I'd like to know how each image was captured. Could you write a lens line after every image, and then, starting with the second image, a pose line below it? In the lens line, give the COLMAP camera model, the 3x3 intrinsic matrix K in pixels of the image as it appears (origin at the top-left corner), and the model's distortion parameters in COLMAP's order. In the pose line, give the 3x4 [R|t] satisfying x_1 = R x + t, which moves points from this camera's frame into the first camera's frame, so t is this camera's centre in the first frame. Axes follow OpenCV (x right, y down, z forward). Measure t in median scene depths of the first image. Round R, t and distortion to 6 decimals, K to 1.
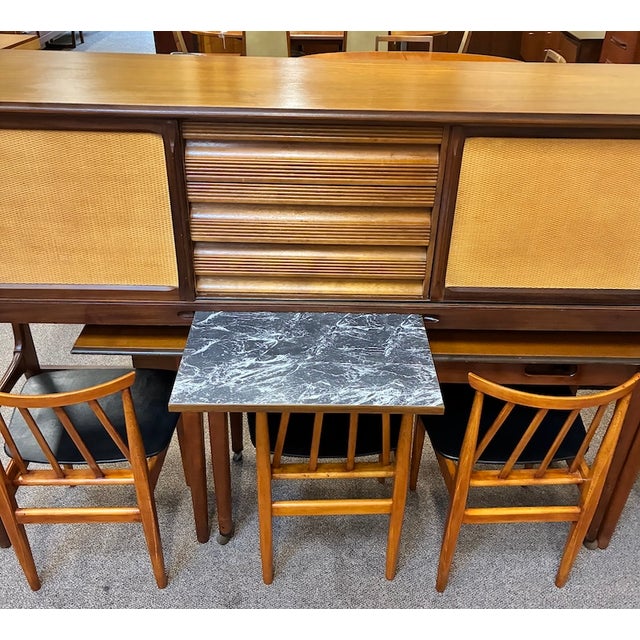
lens RADIAL K [[563.5, 0, 329.9], [0, 563.5, 303.8], [0, 0, 1]] dist [0.014499, 0.017918]
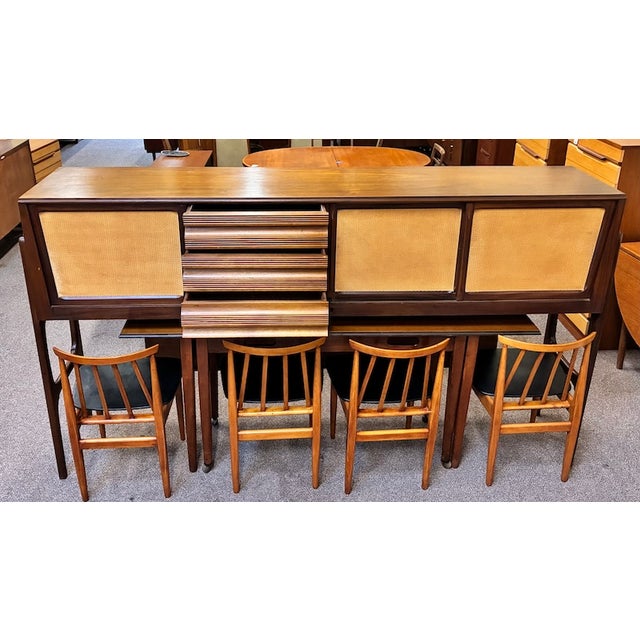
lens RADIAL K [[512.9, 0, 294.9], [0, 512.9, 292.4], [0, 0, 1]] dist [0.025449, -0.012558]
pose [[0.999543, -0.026196, 0.015092, 0.053161], [0.027935, 0.991148, -0.129789, 0.172296], [-0.011558, 0.130151, 0.991427, -0.573190]]
